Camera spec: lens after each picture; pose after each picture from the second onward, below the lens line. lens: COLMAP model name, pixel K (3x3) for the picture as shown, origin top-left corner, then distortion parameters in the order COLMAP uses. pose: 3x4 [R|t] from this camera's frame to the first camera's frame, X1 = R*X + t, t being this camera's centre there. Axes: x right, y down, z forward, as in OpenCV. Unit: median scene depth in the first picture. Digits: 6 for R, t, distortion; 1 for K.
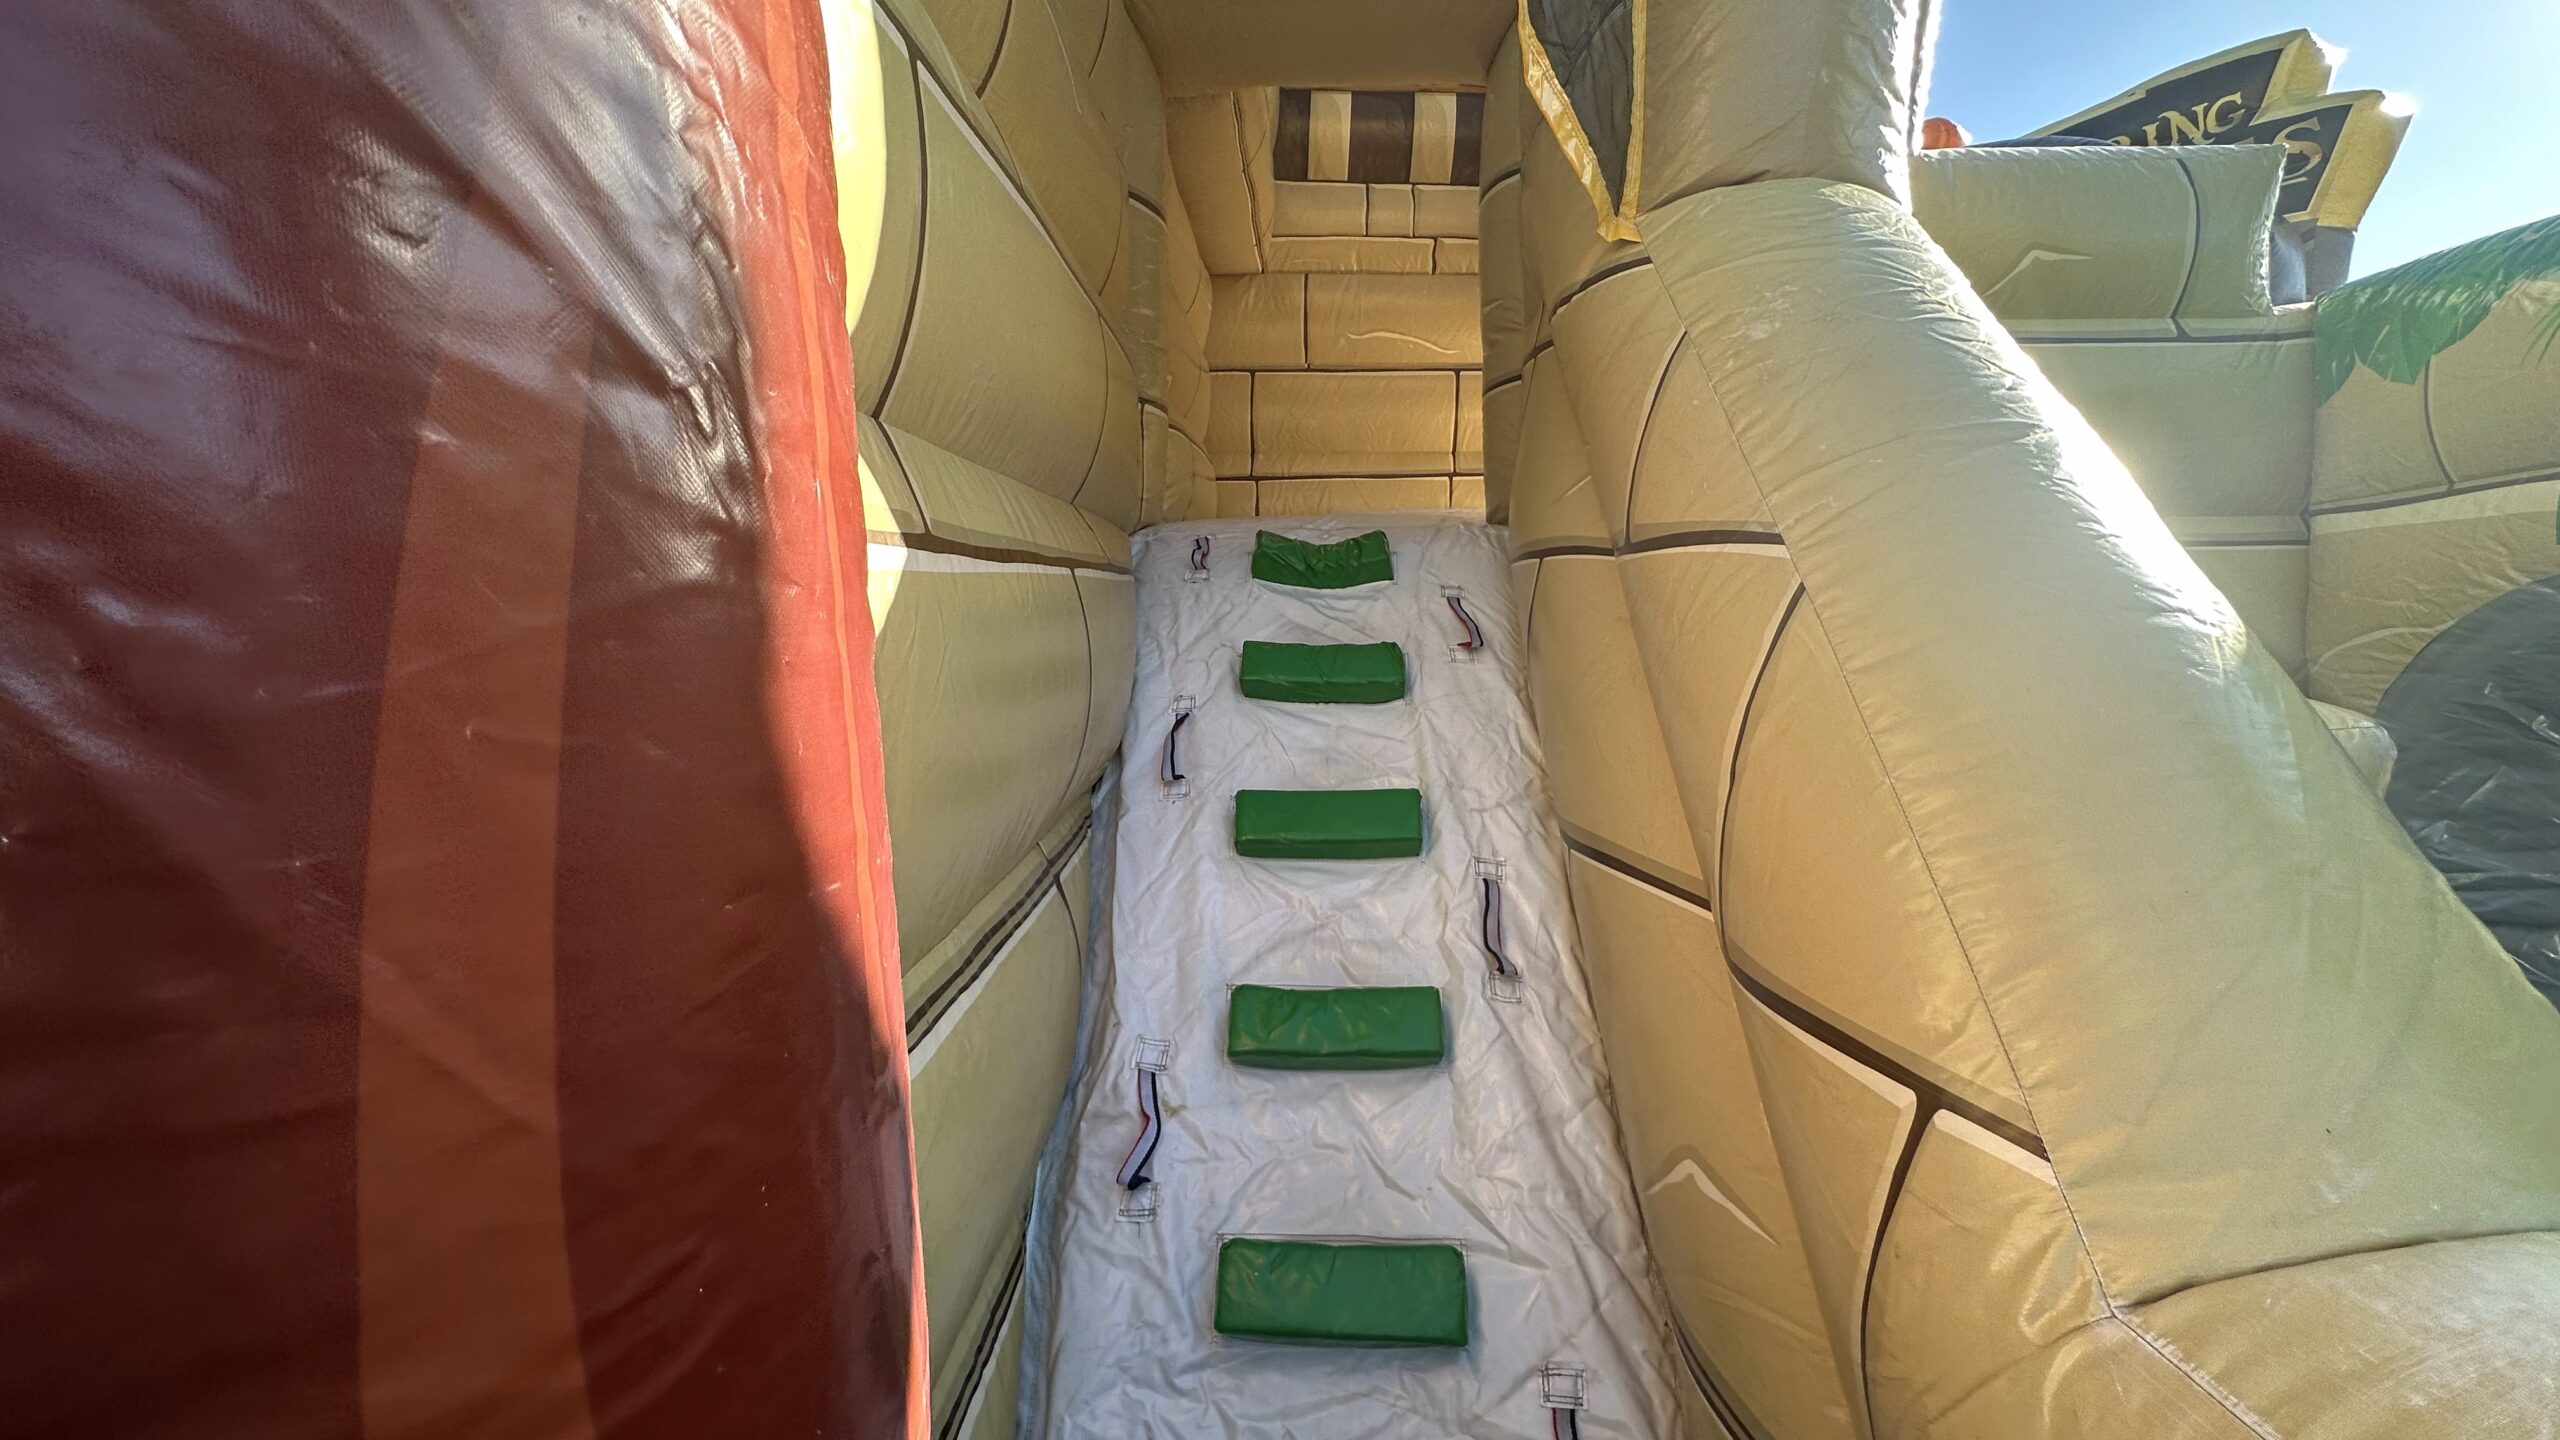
lens RADIAL K [[1055.5, 0, 1281.2], [0, 1055.5, 727.6], [0, 0, 1]] dist [0.001945, 0.000016]
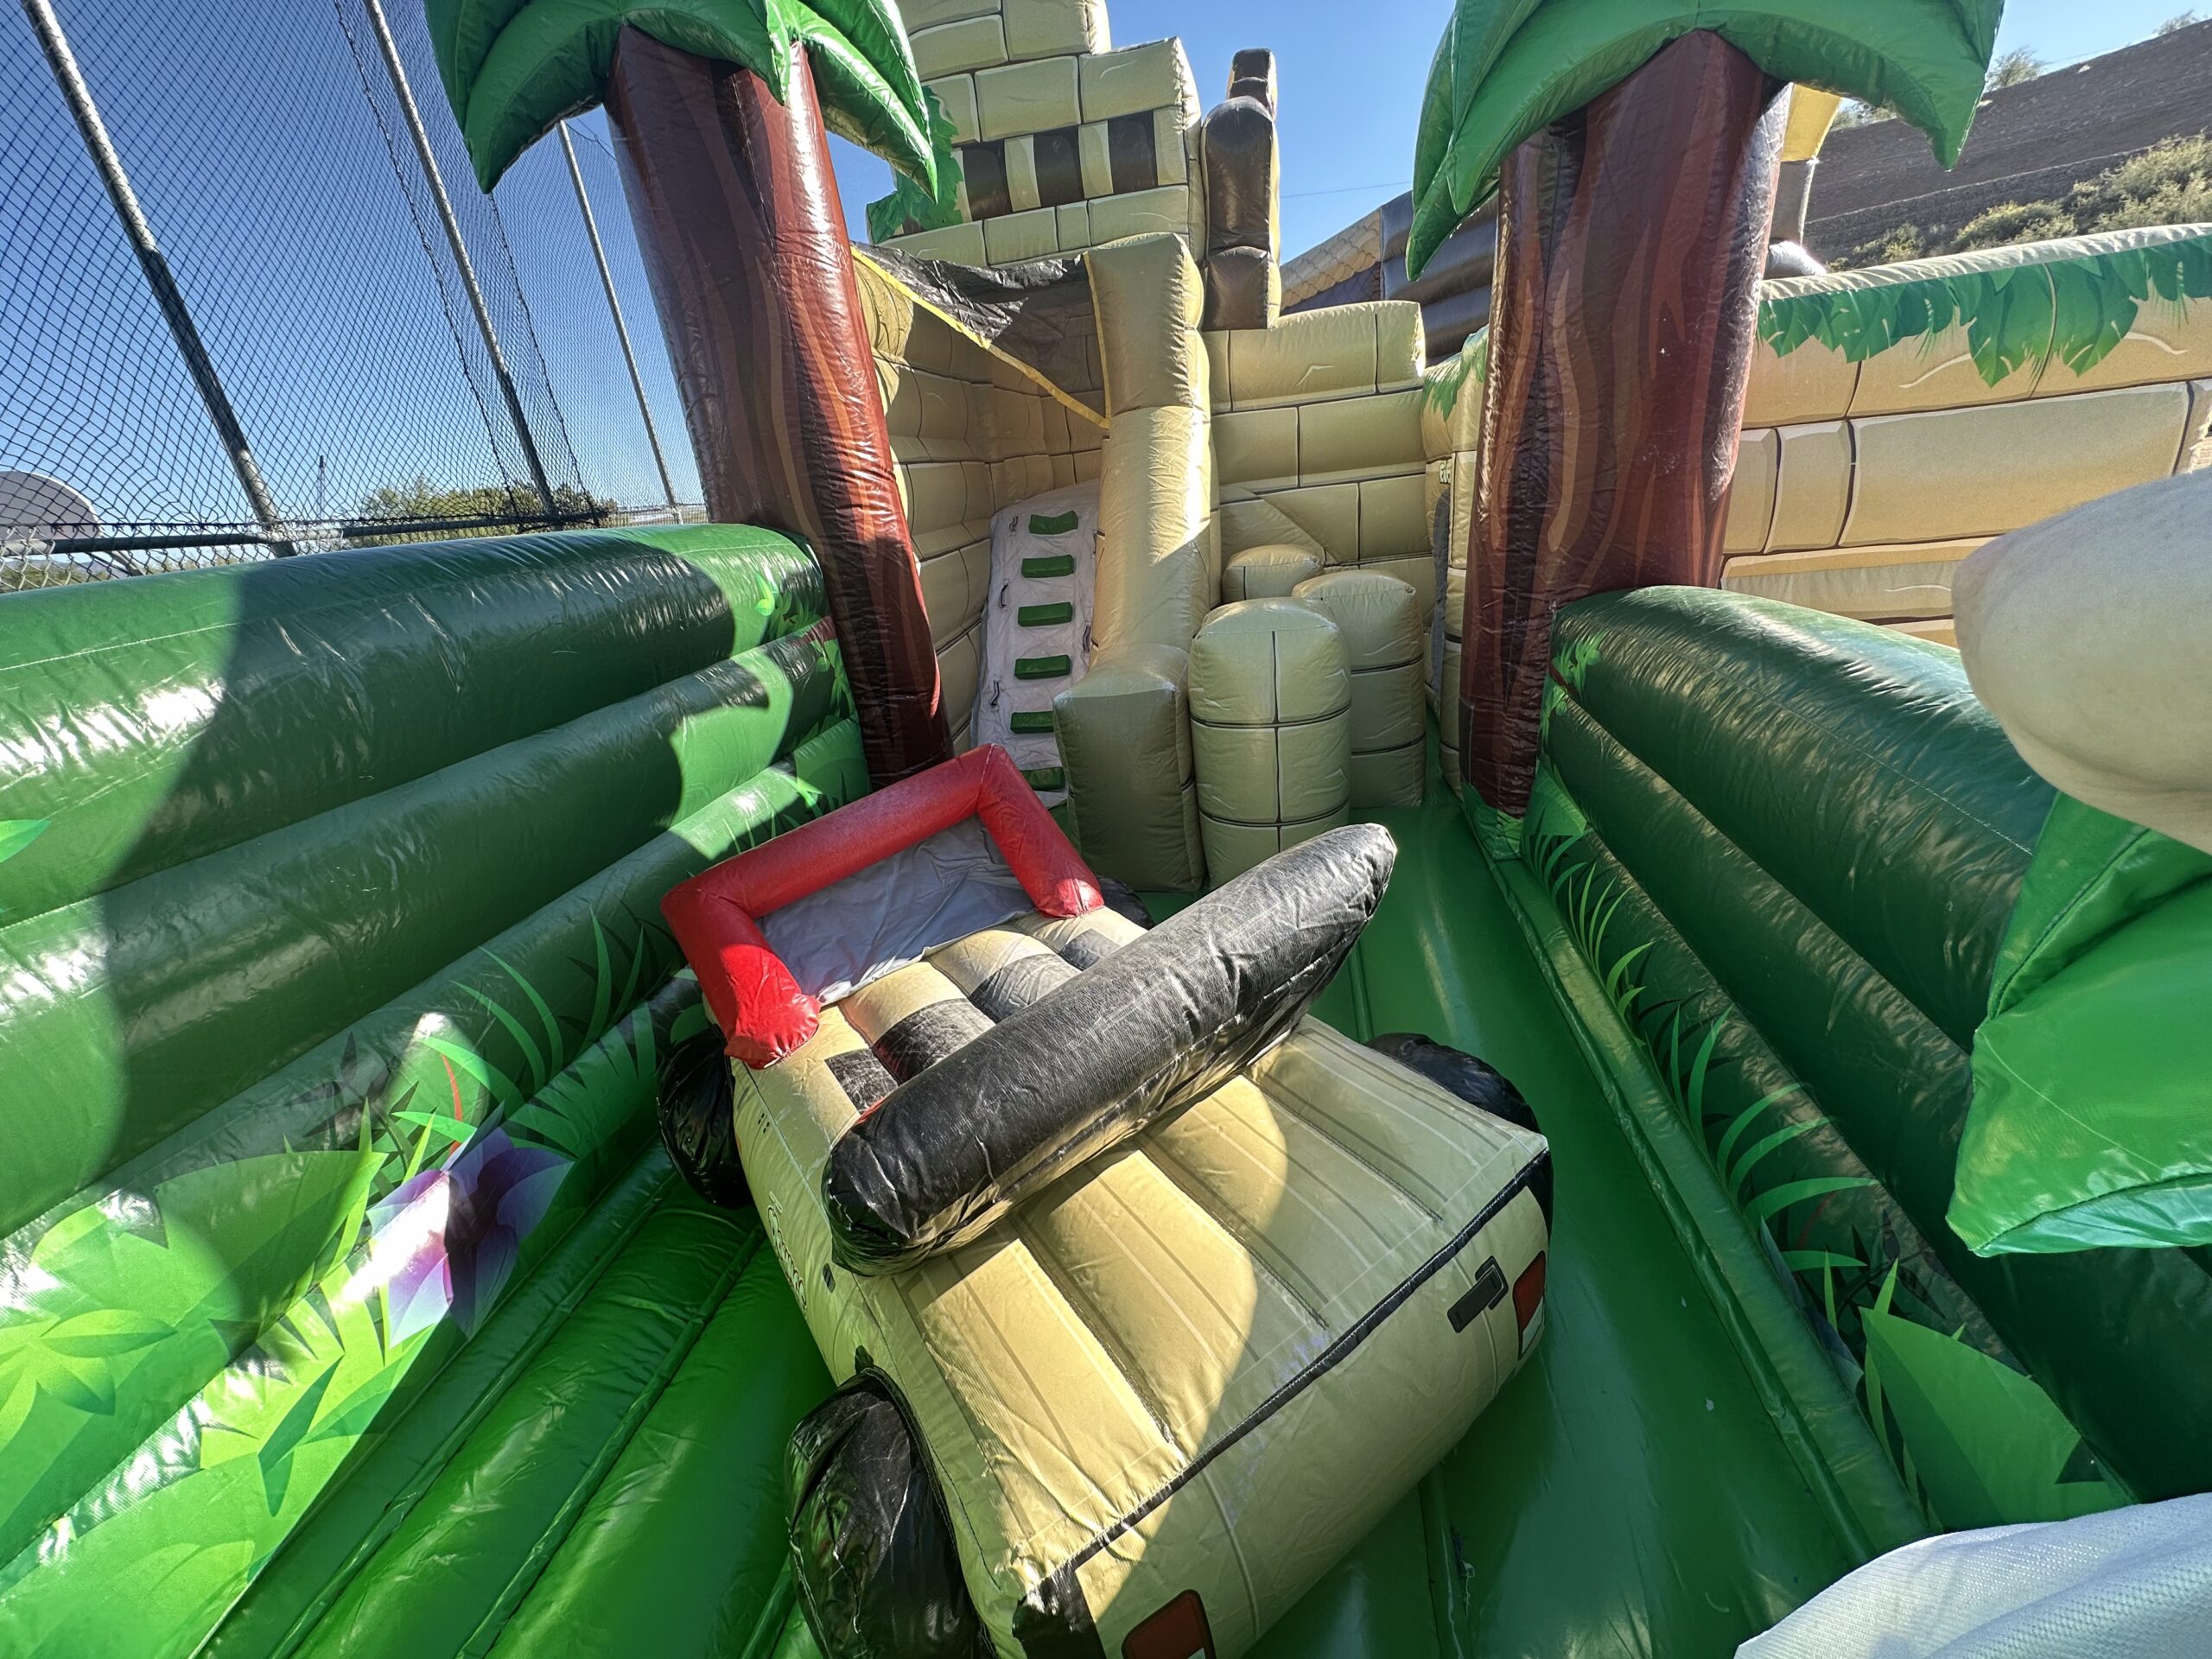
lens RADIAL K [[889.7, 0, 1100.5], [0, 889.7, 835.2], [0, 0, 1]] dist [-0.002039, -0.000243]
pose [[0.985047, -0.050097, -0.164840, 0.671166], [0.094889, 0.956350, 0.276388, -0.006327], [0.143799, -0.287896, 0.946804, -1.947878]]
